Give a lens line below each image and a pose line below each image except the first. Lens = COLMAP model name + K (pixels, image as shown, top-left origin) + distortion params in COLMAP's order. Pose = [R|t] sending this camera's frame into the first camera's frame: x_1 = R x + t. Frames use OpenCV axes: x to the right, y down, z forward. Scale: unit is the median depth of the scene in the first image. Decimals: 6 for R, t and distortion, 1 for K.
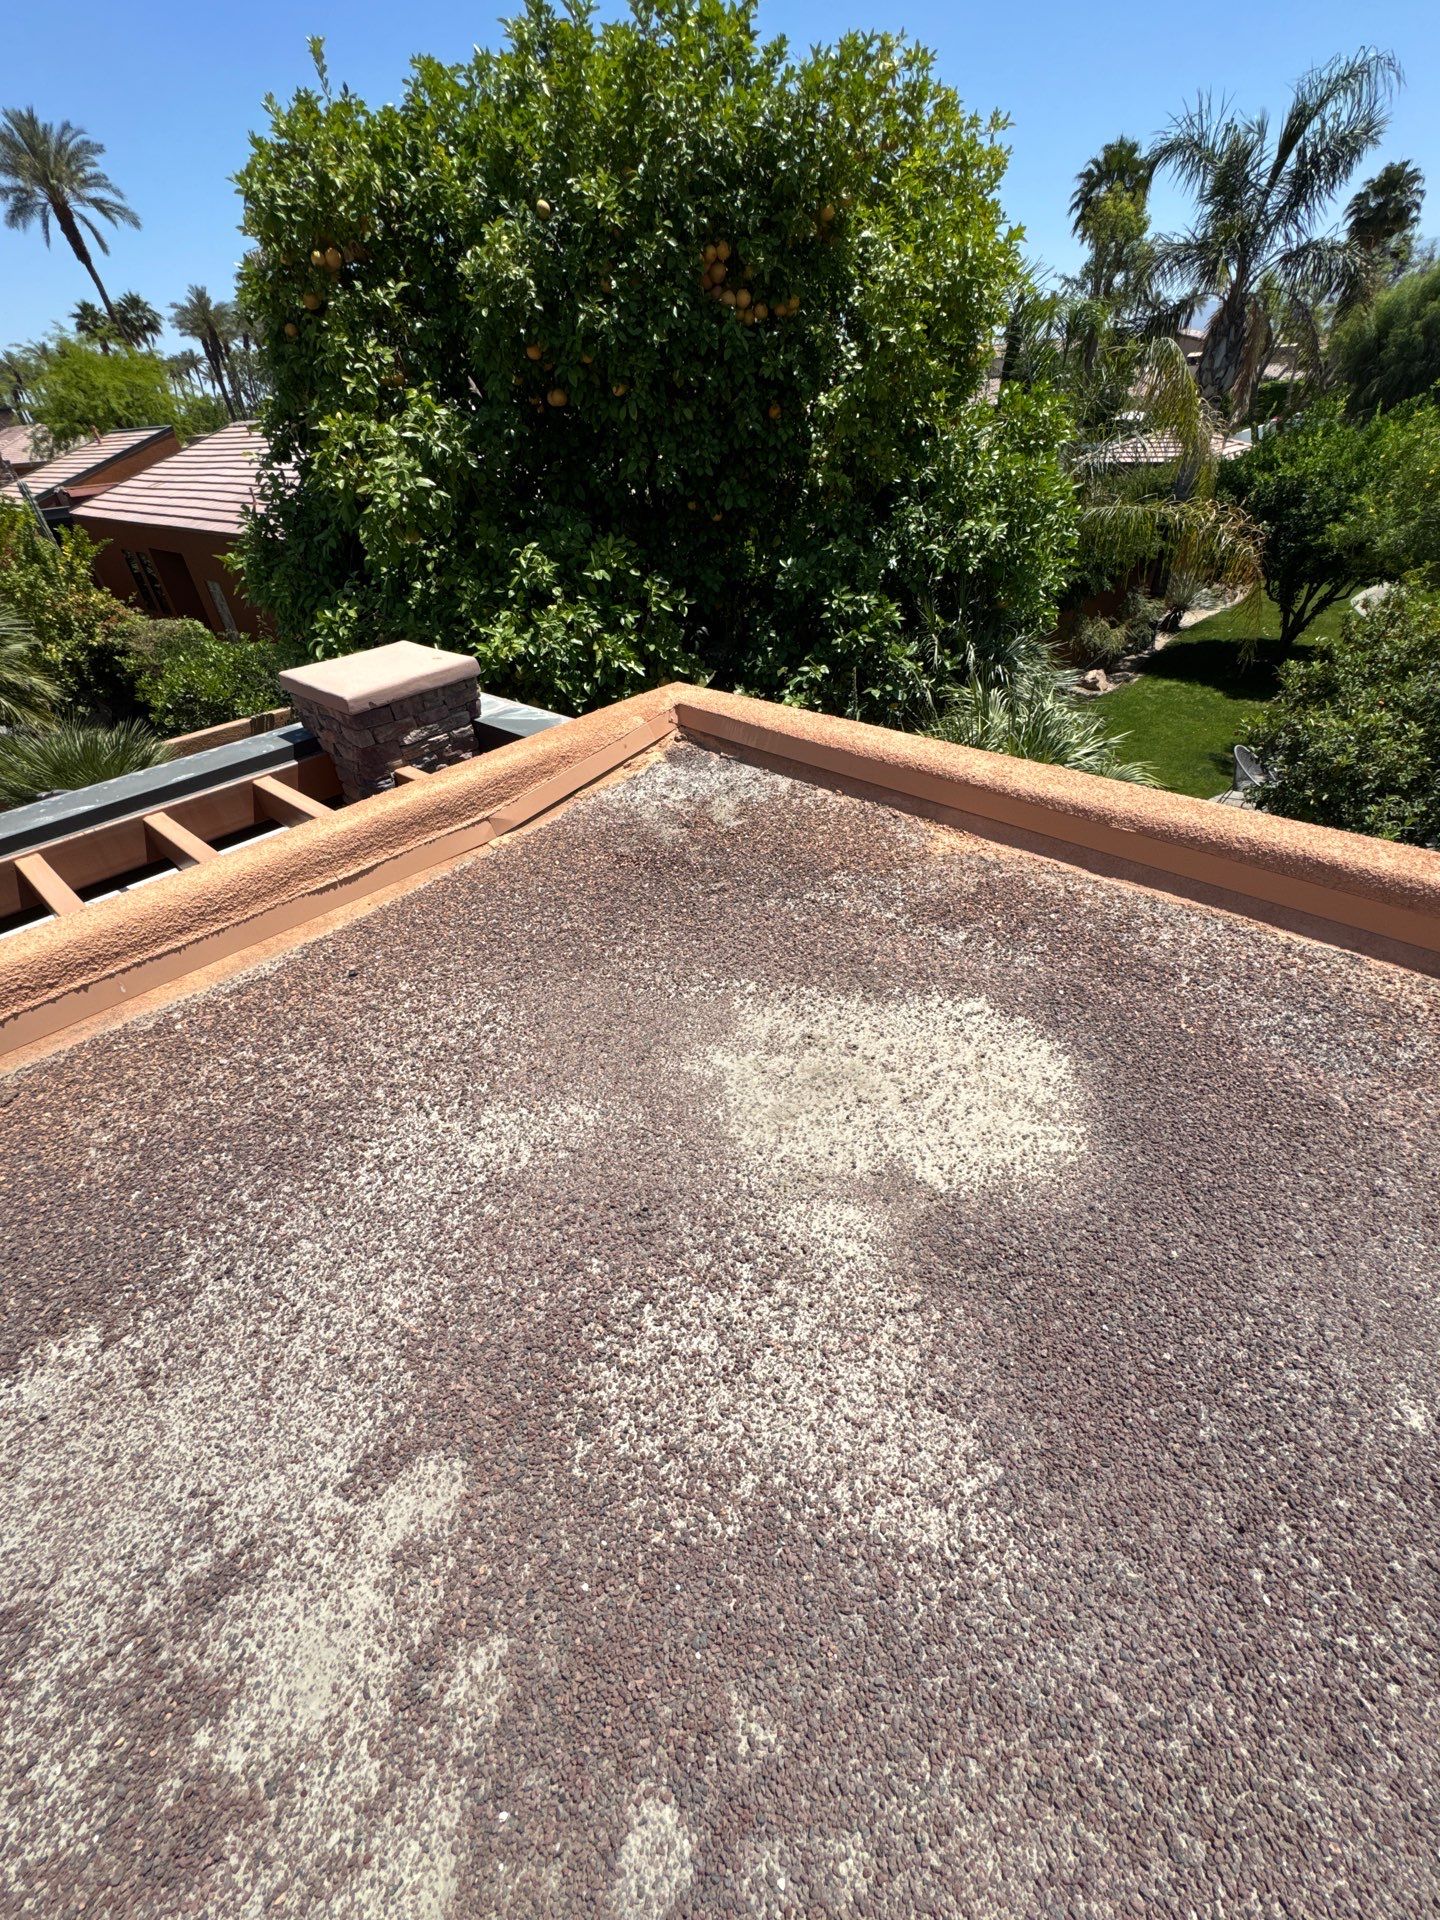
lens RADIAL K [[765.5, 0, 720.0], [0, 765.5, 960.0], [0, 0, 1]] dist [-0.002183, 0.000067]
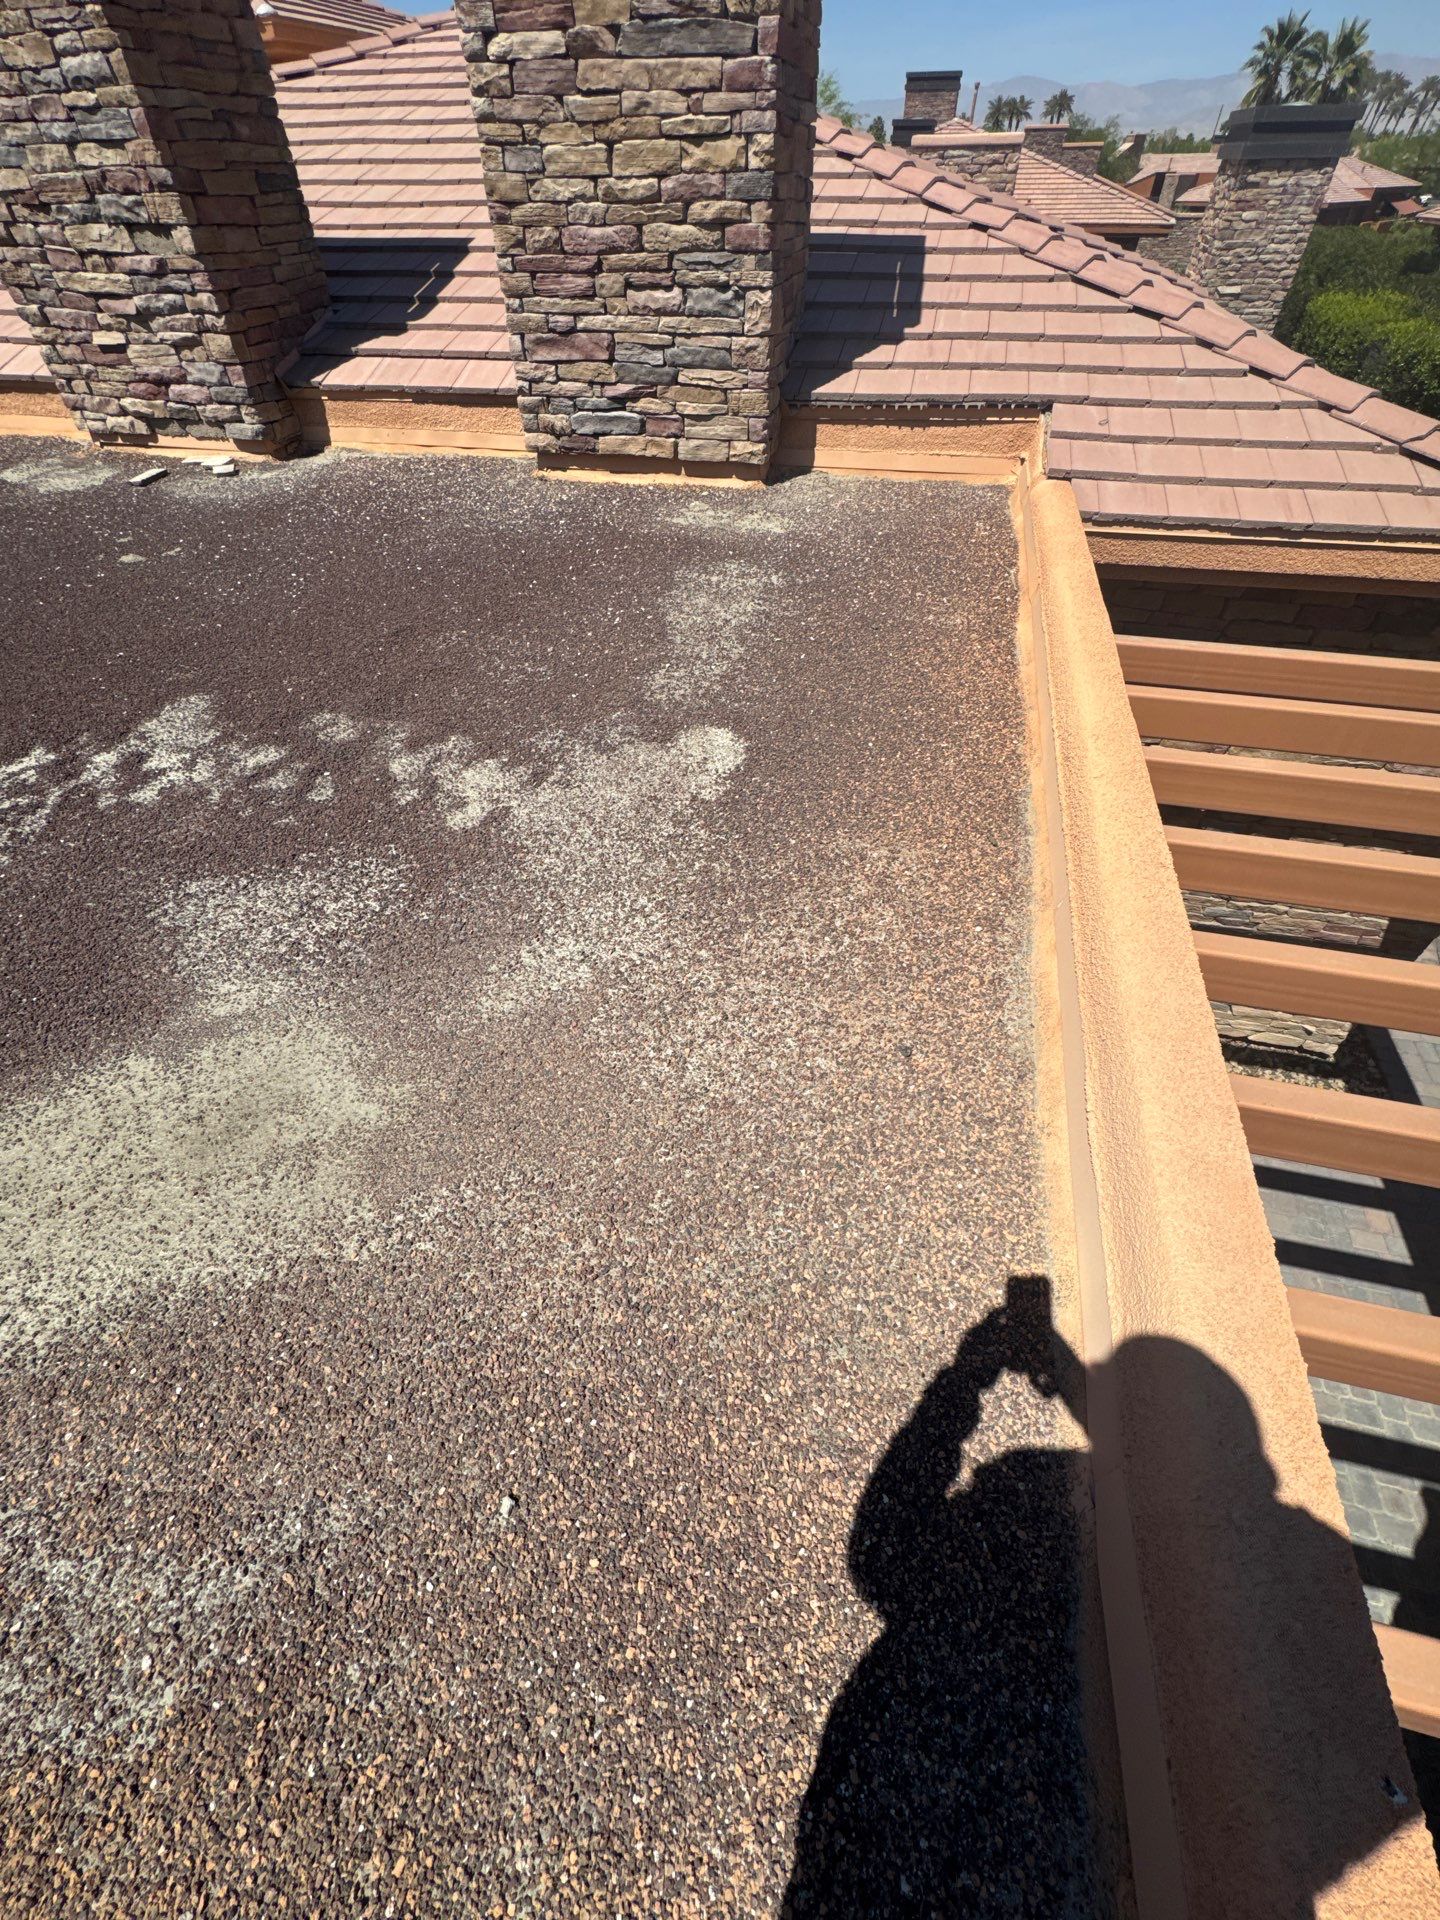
lens RADIAL K [[765.5, 0, 720.0], [0, 765.5, 960.0], [0, 0, 1]] dist [-0.002183, 0.000067]
pose [[-0.885140, 0.377639, -0.271876, -0.211317], [-0.224392, 0.165446, 0.960352, -0.961492], [0.407647, 0.911053, -0.061704, 1.266798]]
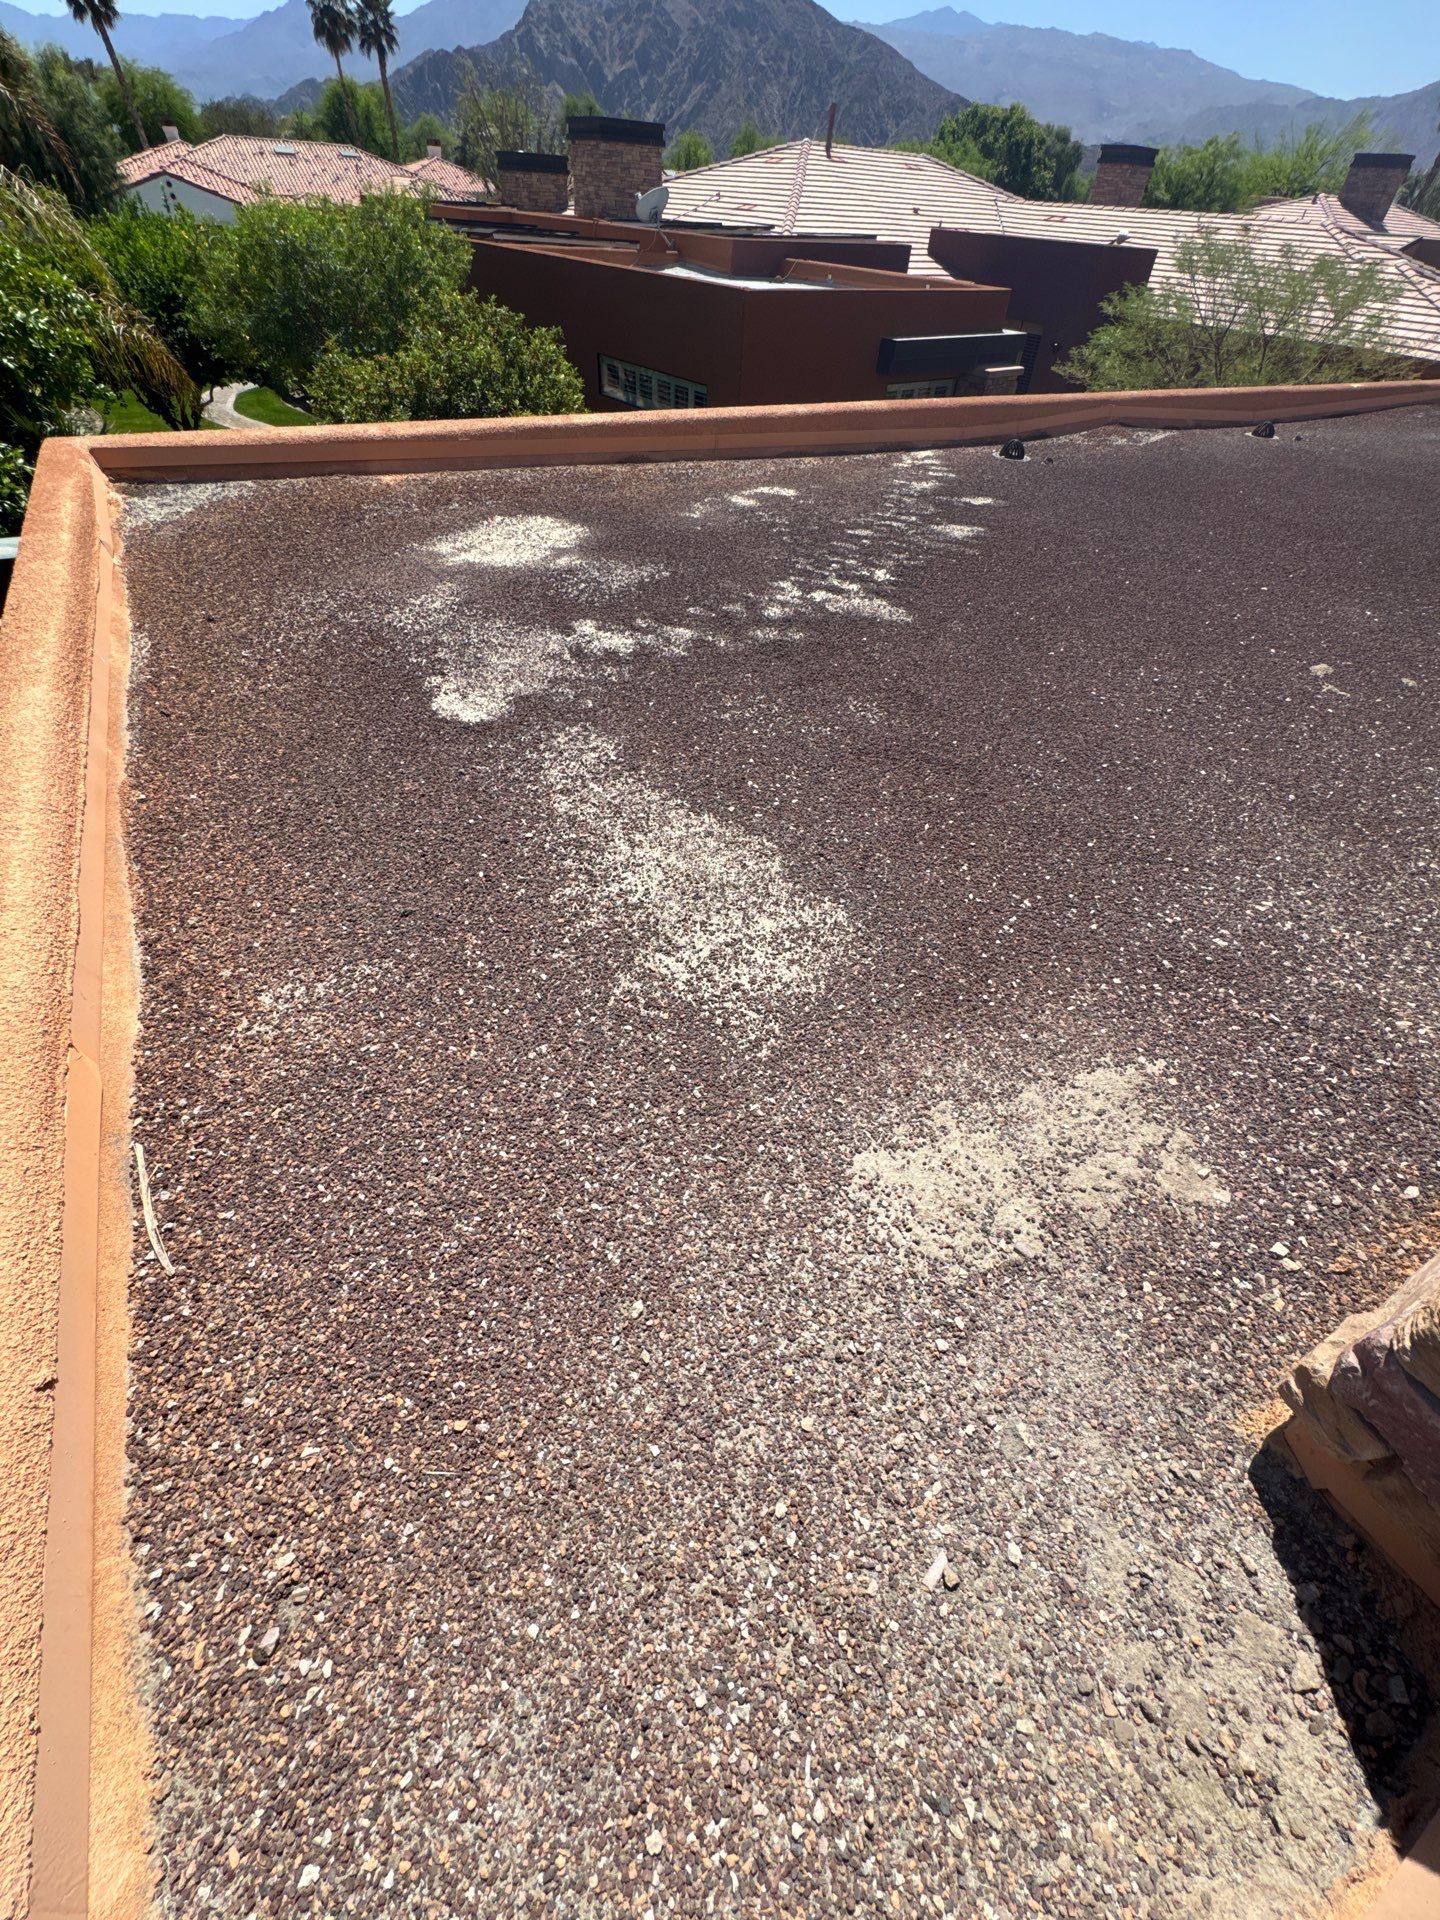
lens RADIAL K [[765.5, 0, 720.0], [0, 765.5, 960.0], [0, 0, 1]] dist [-0.002183, 0.000067]
pose [[0.338683, -0.612539, 0.714206, -2.154918], [0.500369, 0.760086, 0.414609, 0.524828], [-0.796822, 0.216946, 0.563924, -0.508093]]
